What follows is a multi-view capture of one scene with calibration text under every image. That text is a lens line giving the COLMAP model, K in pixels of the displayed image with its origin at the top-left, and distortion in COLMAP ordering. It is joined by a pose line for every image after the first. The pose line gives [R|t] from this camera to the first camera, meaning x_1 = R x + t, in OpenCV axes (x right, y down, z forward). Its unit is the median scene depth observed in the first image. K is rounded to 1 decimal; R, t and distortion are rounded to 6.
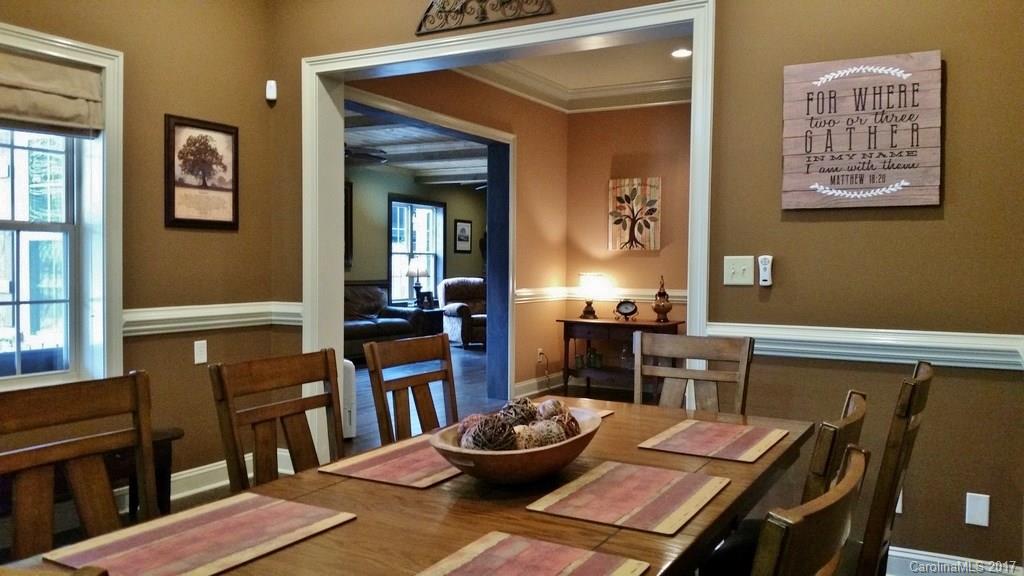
lens RADIAL K [[832.4, 0, 512.0], [0, 832.4, 288.0], [0, 0, 1]] dist [0.150519, -0.335165]
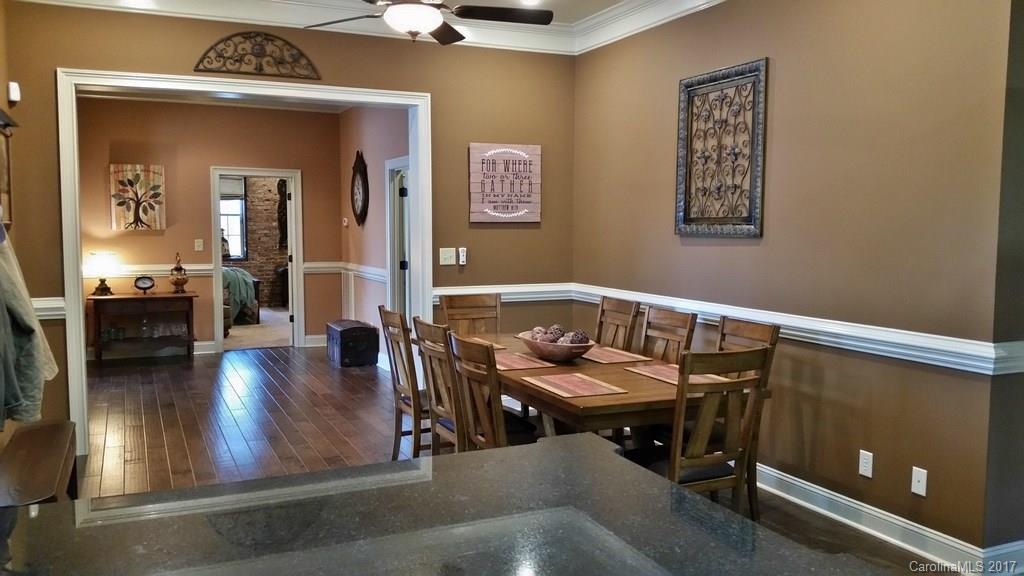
lens RADIAL K [[832.4, 0, 512.0], [0, 832.4, 288.0], [0, 0, 1]] dist [0.150519, -0.335165]
pose [[0.590377, -0.070126, 0.804075, -0.760070], [0.027343, 0.997384, 0.066909, -0.049379], [-0.806664, -0.017515, 0.590751, -0.090196]]
